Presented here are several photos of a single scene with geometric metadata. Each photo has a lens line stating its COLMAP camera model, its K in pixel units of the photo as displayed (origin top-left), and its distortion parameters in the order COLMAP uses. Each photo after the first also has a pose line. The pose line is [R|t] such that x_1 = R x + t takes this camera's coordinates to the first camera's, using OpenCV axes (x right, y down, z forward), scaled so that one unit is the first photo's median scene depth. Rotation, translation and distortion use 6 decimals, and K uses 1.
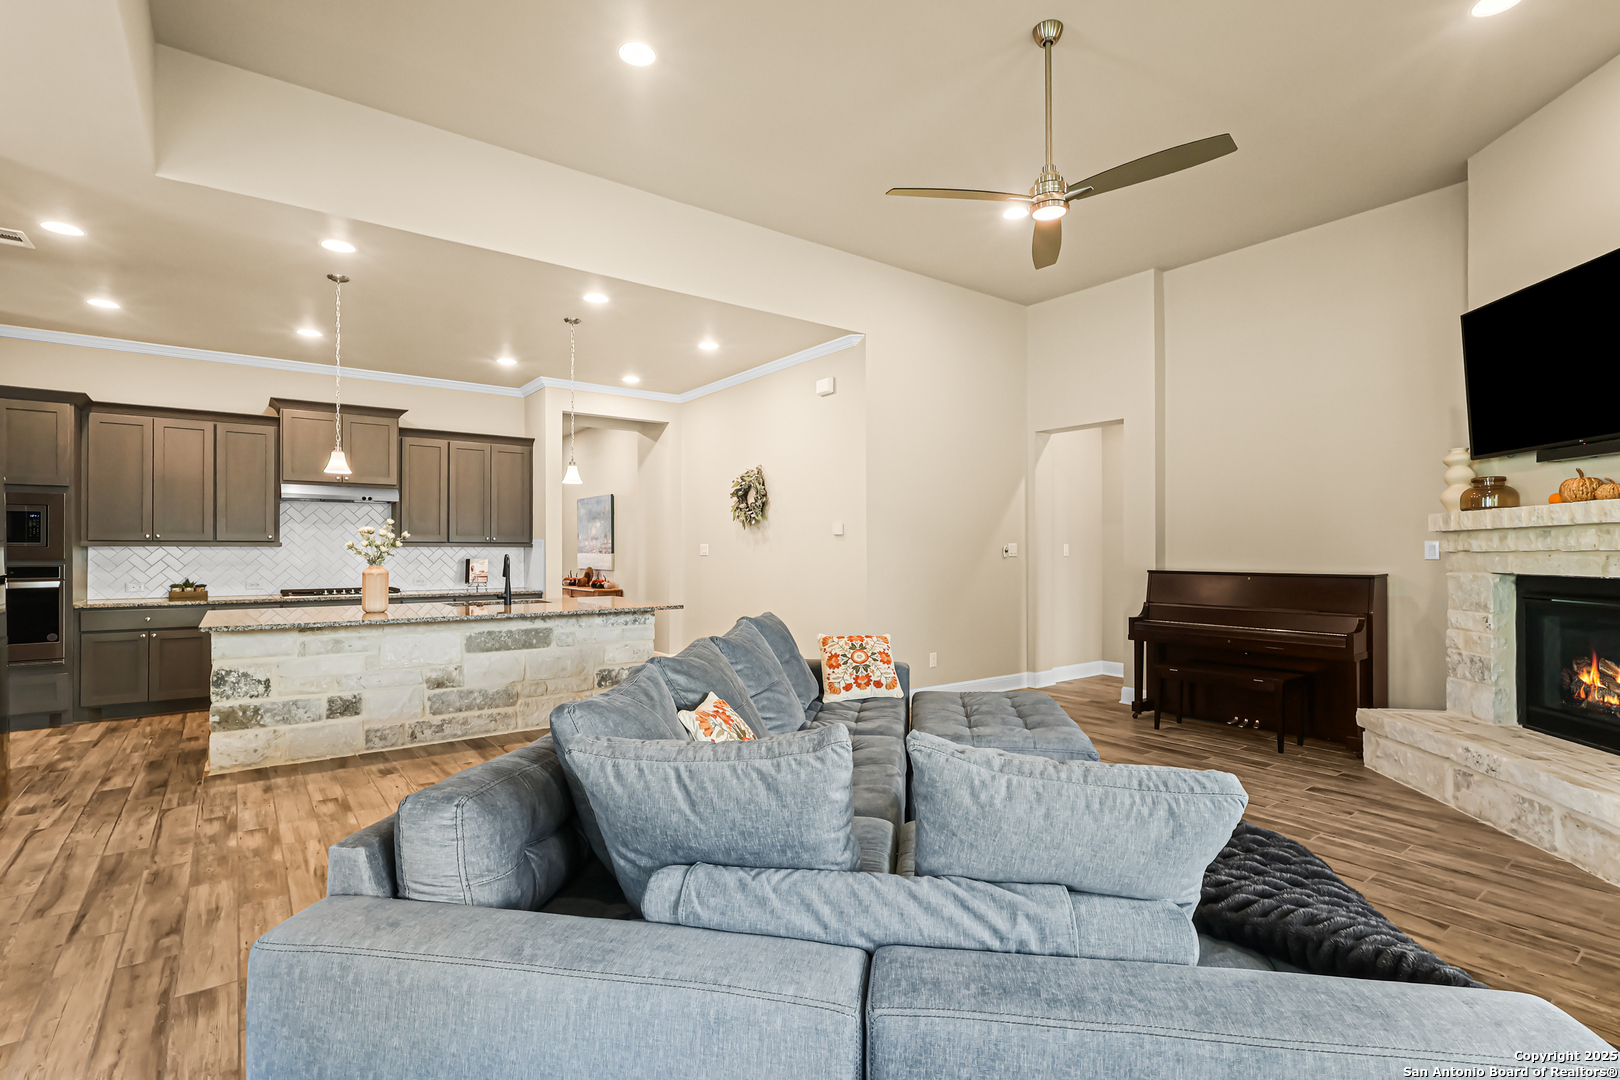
lens RADIAL K [[754.6, 0, 798.9], [0, 754.6, 545.9], [0, 0, 1]] dist [-0.000145, 0.000002]
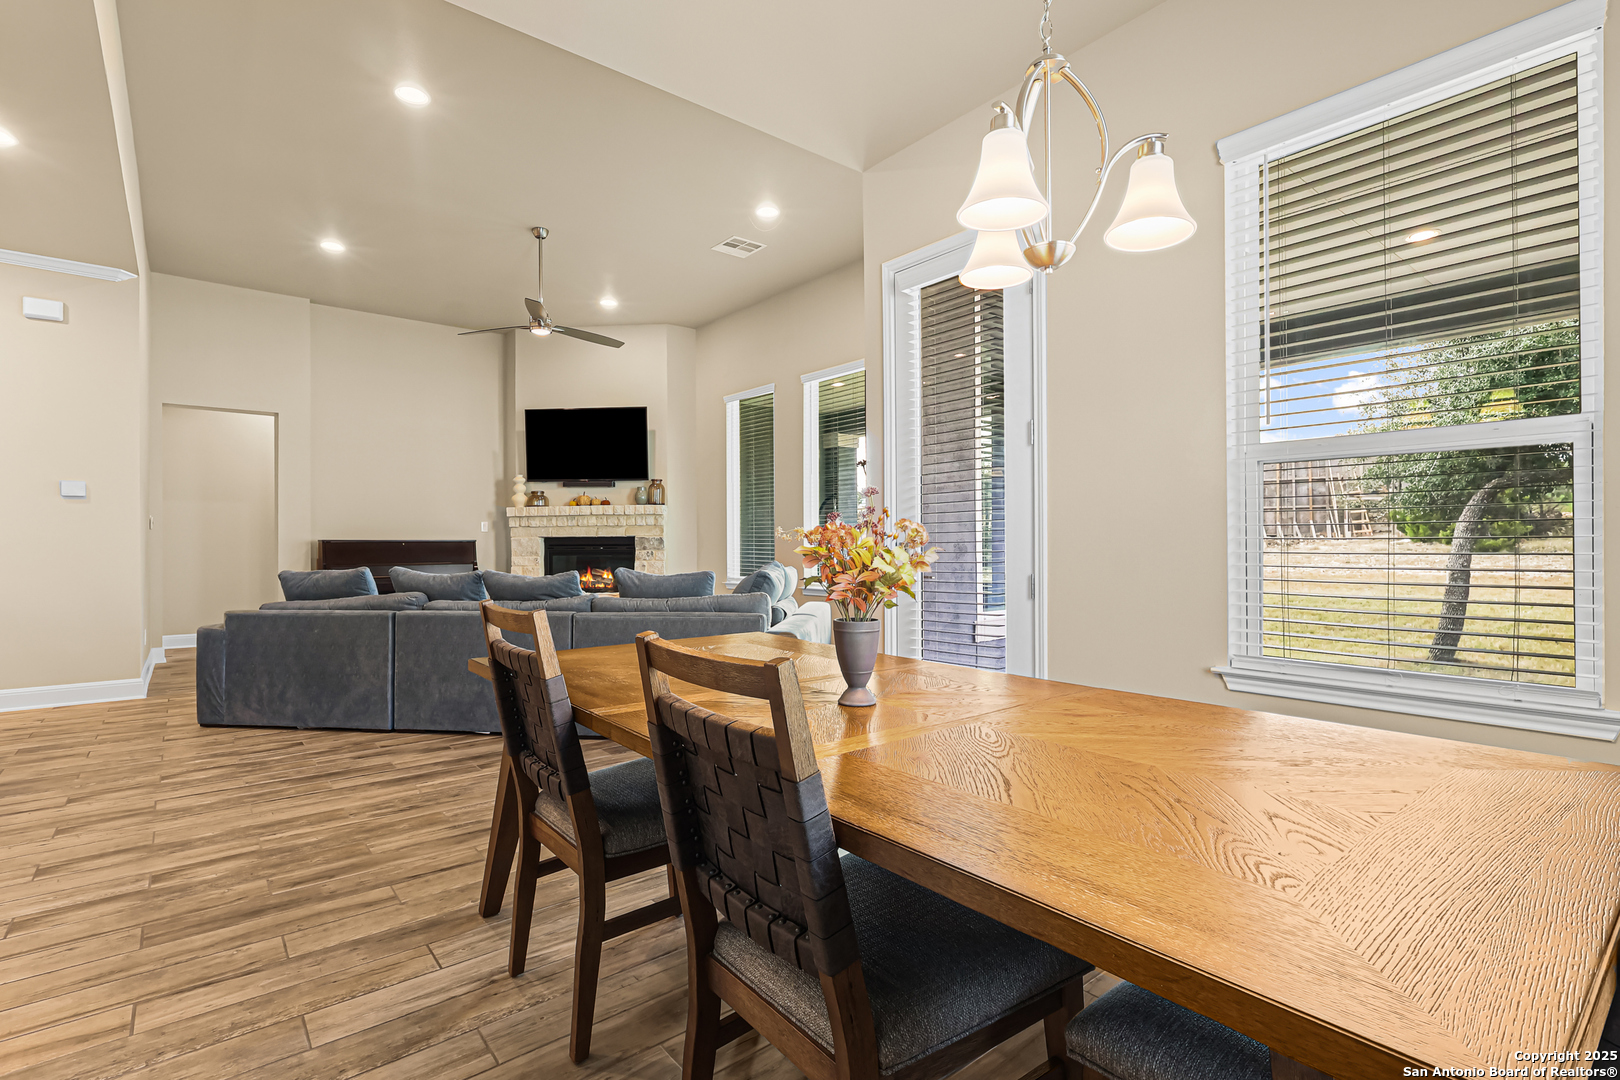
lens RADIAL K [[754.6, 0, 796.3], [0, 754.6, 539.5], [0, 0, 1]] dist [-0.000145, 0.000002]
pose [[-0.040553, 0.005725, 0.999161, -1.318230], [0.000296, 0.999984, -0.005718, 0.060048], [-0.999177, 0.000064, -0.040554, 0.399136]]
